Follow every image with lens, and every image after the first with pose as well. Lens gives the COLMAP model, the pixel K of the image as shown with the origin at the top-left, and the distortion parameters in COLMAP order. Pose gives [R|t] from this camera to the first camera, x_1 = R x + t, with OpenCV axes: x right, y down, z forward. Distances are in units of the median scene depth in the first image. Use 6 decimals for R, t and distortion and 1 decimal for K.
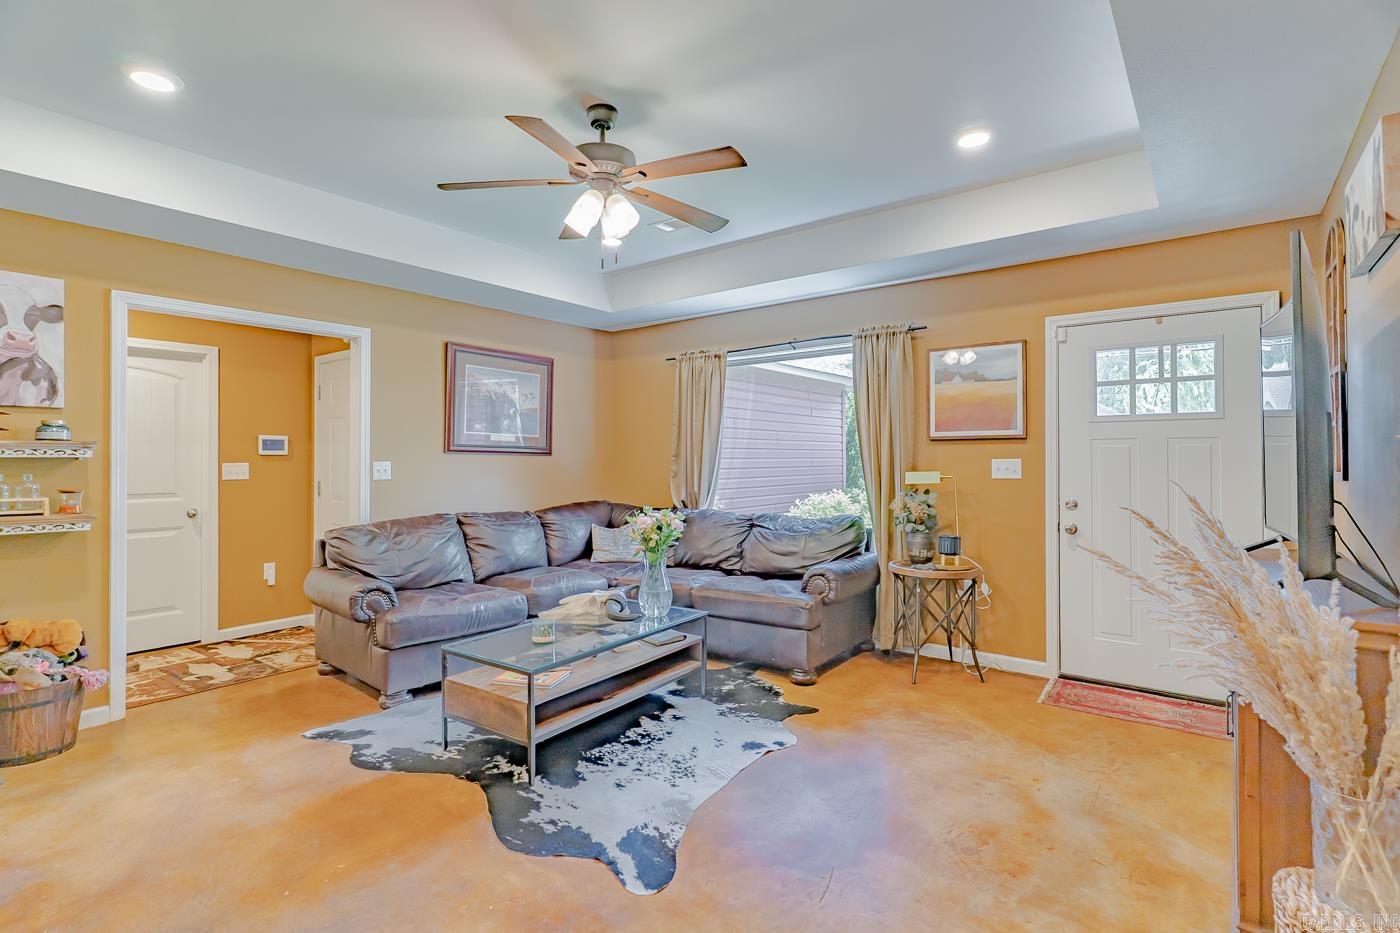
lens RADIAL K [[673.7, 0, 698.9], [0, 673.7, 455.5], [0, 0, 1]] dist [0.001125, 0.000024]
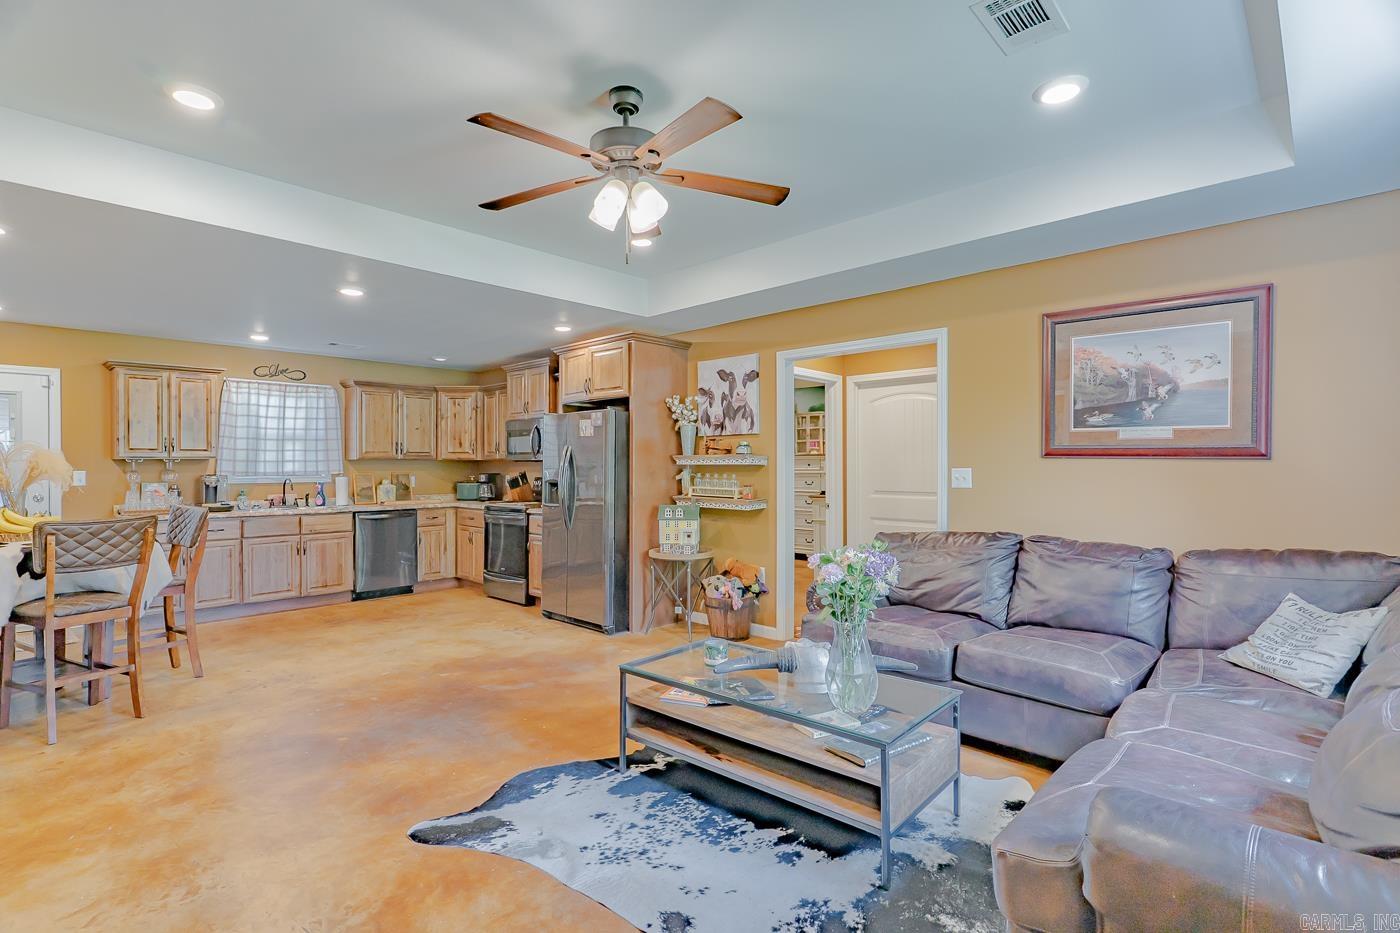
lens RADIAL K [[670.5, 0, 696.8], [0, 670.5, 461.9], [0, 0, 1]] dist [0.000837, 0.000028]
pose [[-0.103778, -0.001043, -0.994600, 0.580418], [0.008628, 0.999961, -0.001949, -0.000810], [0.994563, -0.008784, -0.103765, 0.895918]]
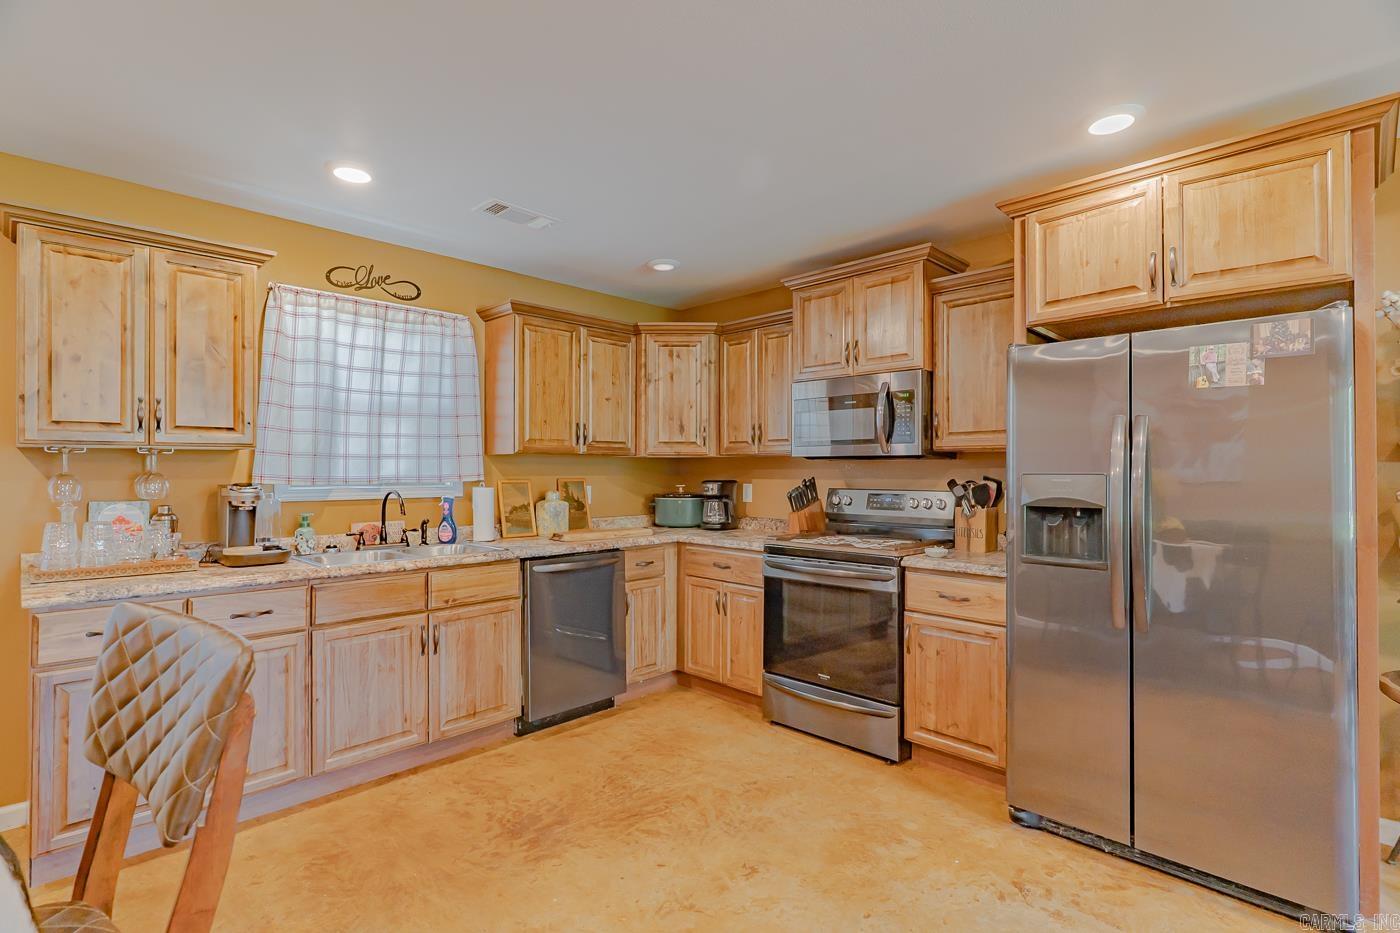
lens RADIAL K [[670.5, 0, 696.8], [0, 670.5, 461.9], [0, 0, 1]] dist [0.000837, 0.000028]
pose [[-0.122415, -0.007499, -0.992451, -0.239732], [0.005133, 0.999953, -0.008189, 0.001578], [0.992466, -0.006097, -0.122371, 0.145589]]
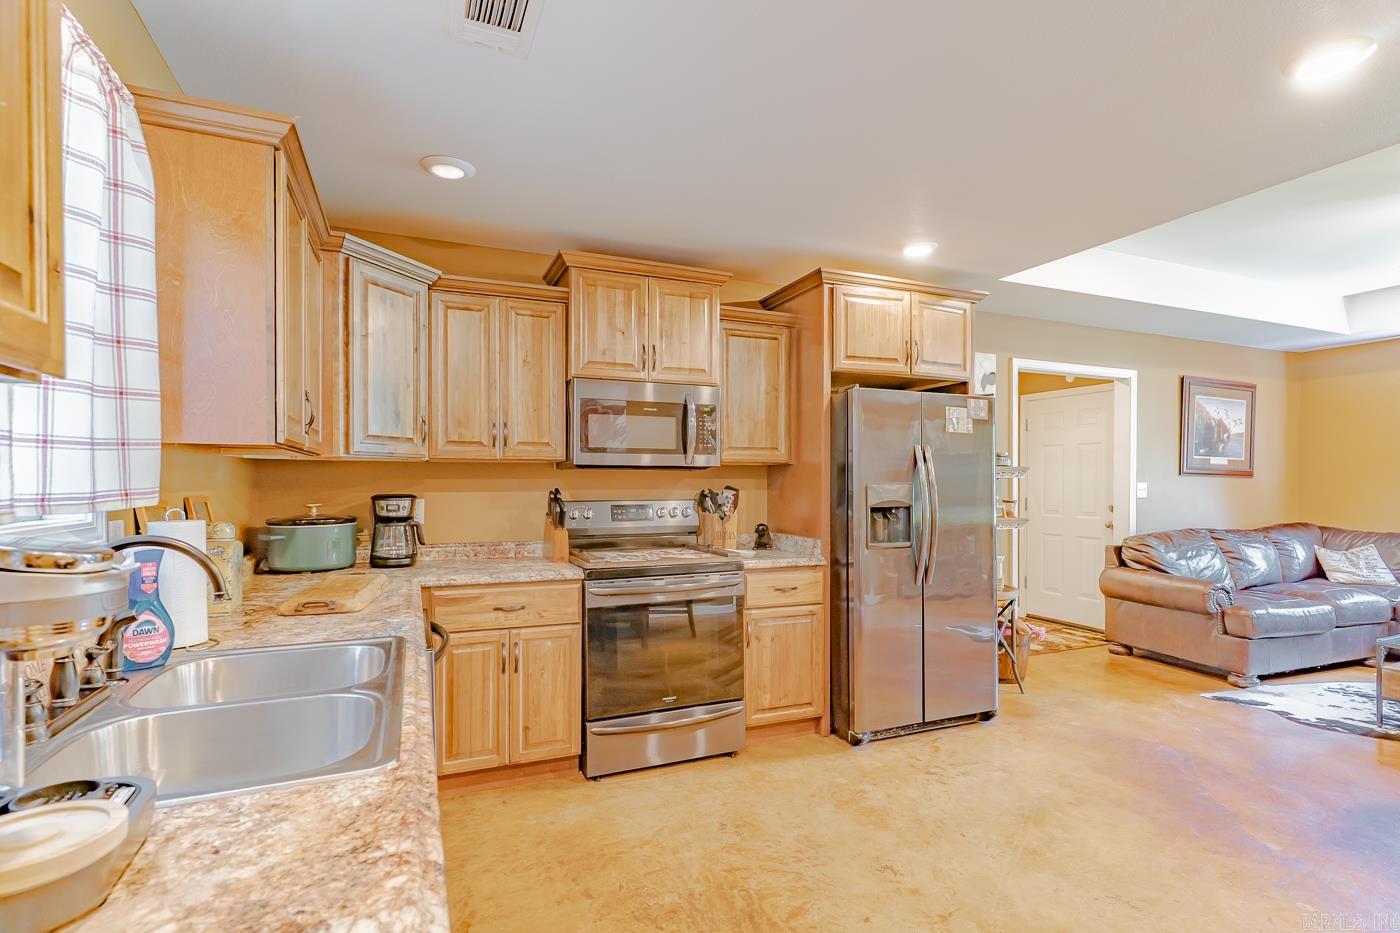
lens RADIAL K [[678.0, 0, 701.7], [0, 678.0, 484.9], [0, 0, 1]] dist [0.000941, -0.000474]
pose [[0.873533, 0.010093, -0.486661, -0.688830], [-0.003600, 0.999892, 0.014274, -0.000764], [0.486752, -0.010717, 0.873474, -0.503159]]
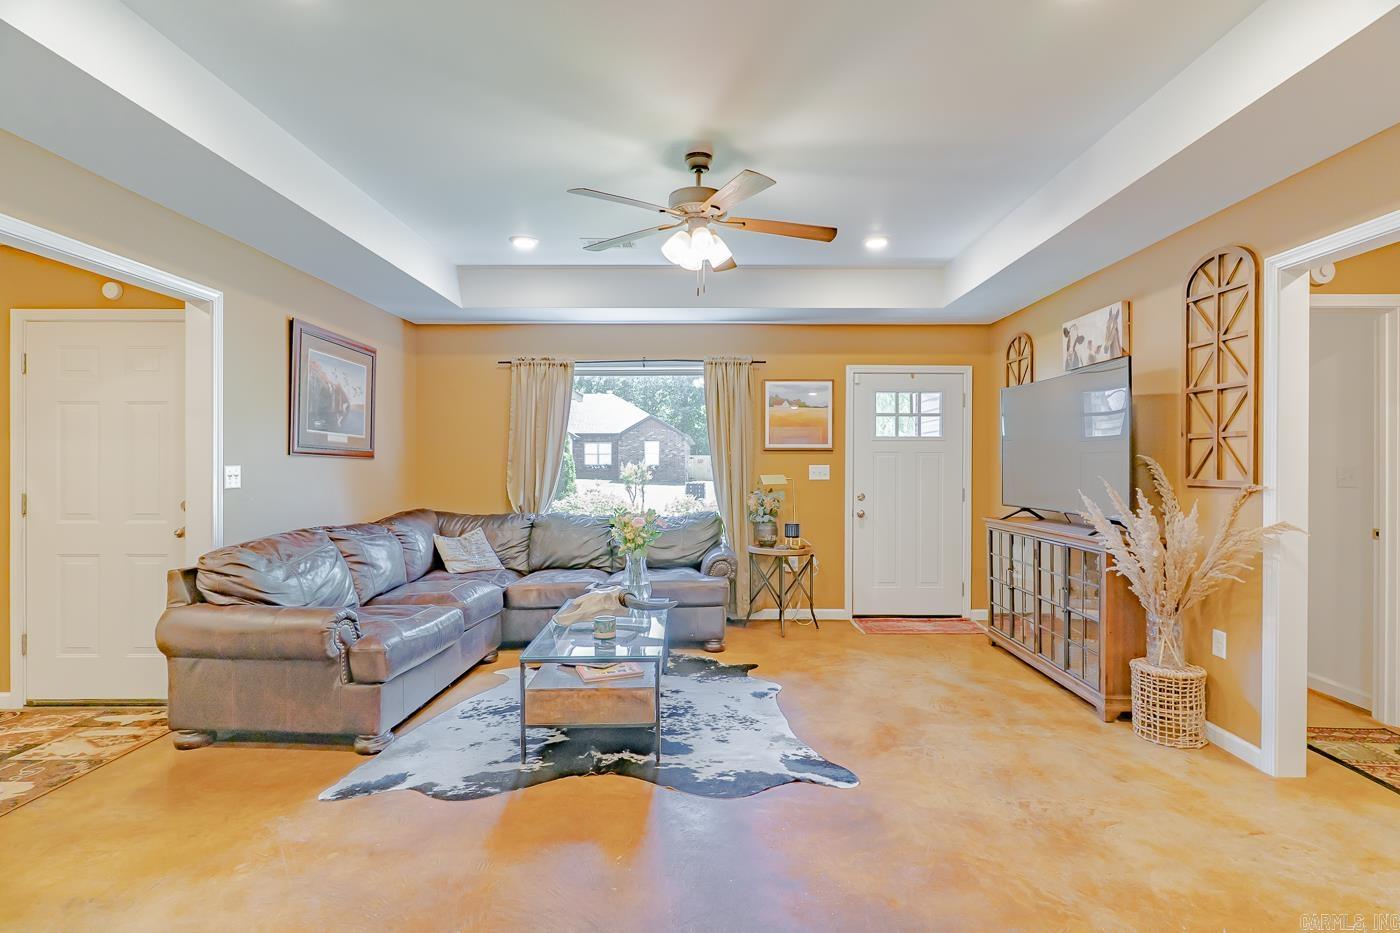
lens RADIAL K [[670.9, 0, 708.1], [0, 670.9, 465.5], [0, 0, 1]] dist [0.001825, 0.000177]
pose [[0.792447, 0.004364, 0.609925, -0.618625], [-0.007077, 0.999973, 0.002040, 0.005313], [-0.609899, -0.005933, 0.792457, 0.065334]]
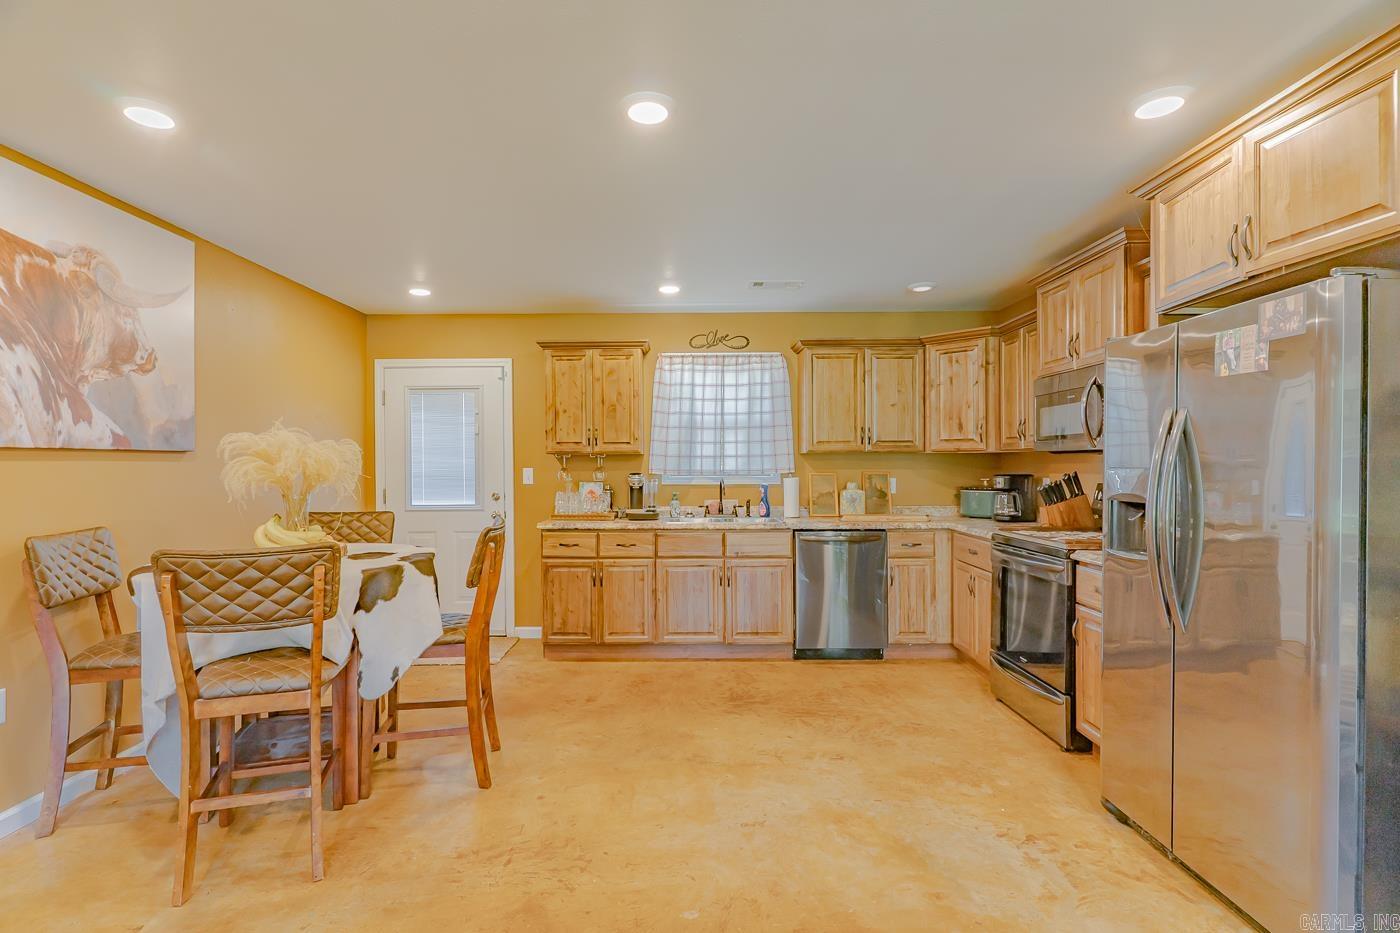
lens RADIAL K [[673.9, 0, 682.8], [0, 673.9, 462.7], [0, 0, 1]] dist [0.000586, 0.000151]
pose [[-0.797167, 0.005076, -0.603738, -0.195010], [0.009711, 0.999943, -0.004415, 0.002802], [0.603681, -0.009383, -0.797171, 0.659348]]
